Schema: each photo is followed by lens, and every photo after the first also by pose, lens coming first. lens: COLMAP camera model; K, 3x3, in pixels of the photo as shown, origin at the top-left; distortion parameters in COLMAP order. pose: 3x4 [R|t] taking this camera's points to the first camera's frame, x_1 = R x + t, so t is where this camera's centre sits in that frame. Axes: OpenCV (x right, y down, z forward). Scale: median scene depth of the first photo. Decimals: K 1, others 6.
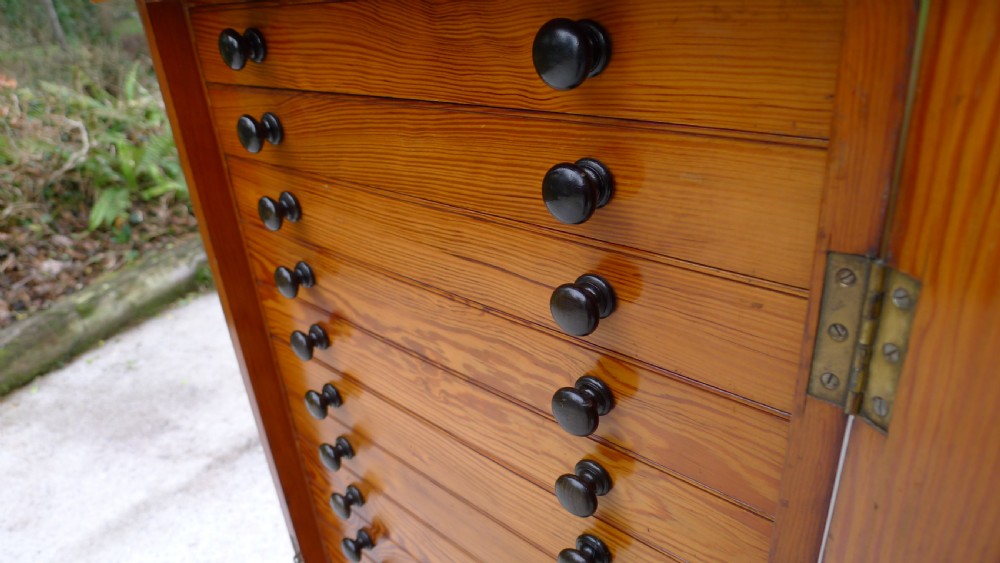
lens RADIAL K [[653.9, 0, 482.8], [0, 653.9, 279.3], [0, 0, 1]] dist [-0.057478, 0.017997]
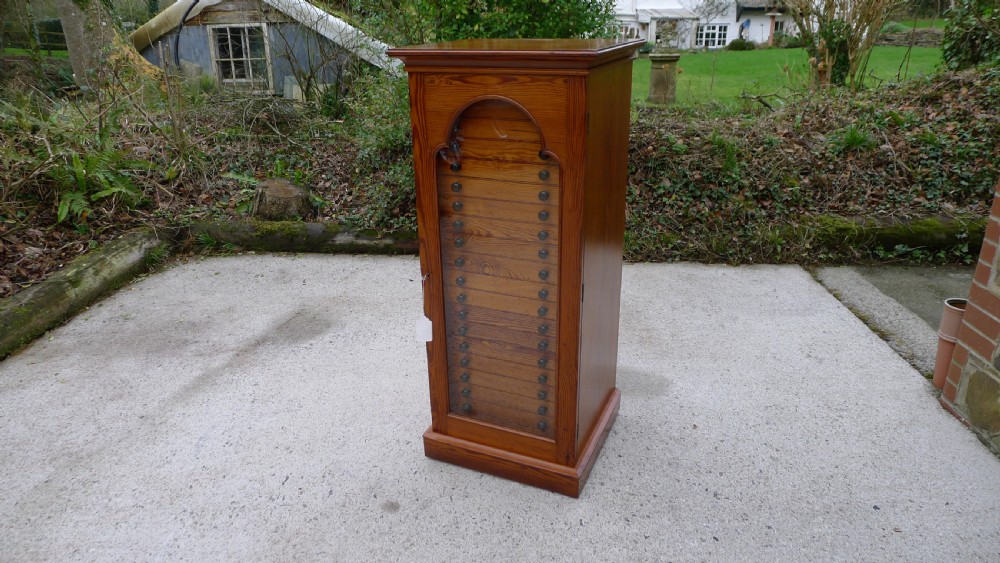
lens RADIAL K [[653.9, 0, 497.1], [0, 653.9, 276.5], [0, 0, 1]] dist [-0.057478, 0.017997]
pose [[0.944137, -0.063736, 0.323331, -0.252973], [0.084174, 0.995215, -0.049610, 0.180481], [-0.318622, 0.074055, 0.944984, -0.485388]]
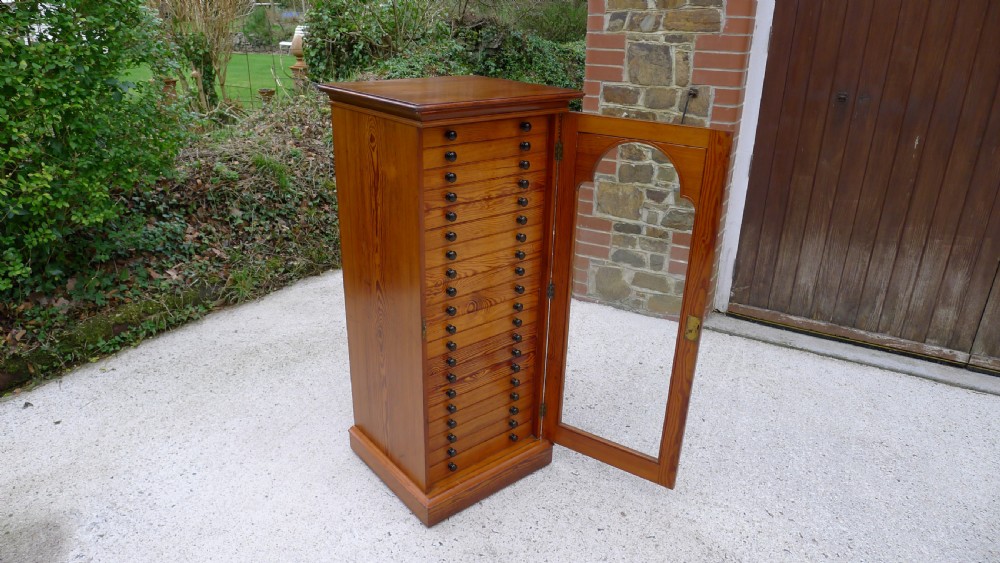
lens RADIAL K [[653.9, 0, 491.7], [0, 653.9, 284.3], [0, 0, 1]] dist [-0.057478, 0.017997]
pose [[0.160014, -0.303707, 0.939232, -0.737592], [0.389481, 0.893721, 0.222636, -0.054584], [-0.907028, 0.330188, 0.261296, -0.000375]]
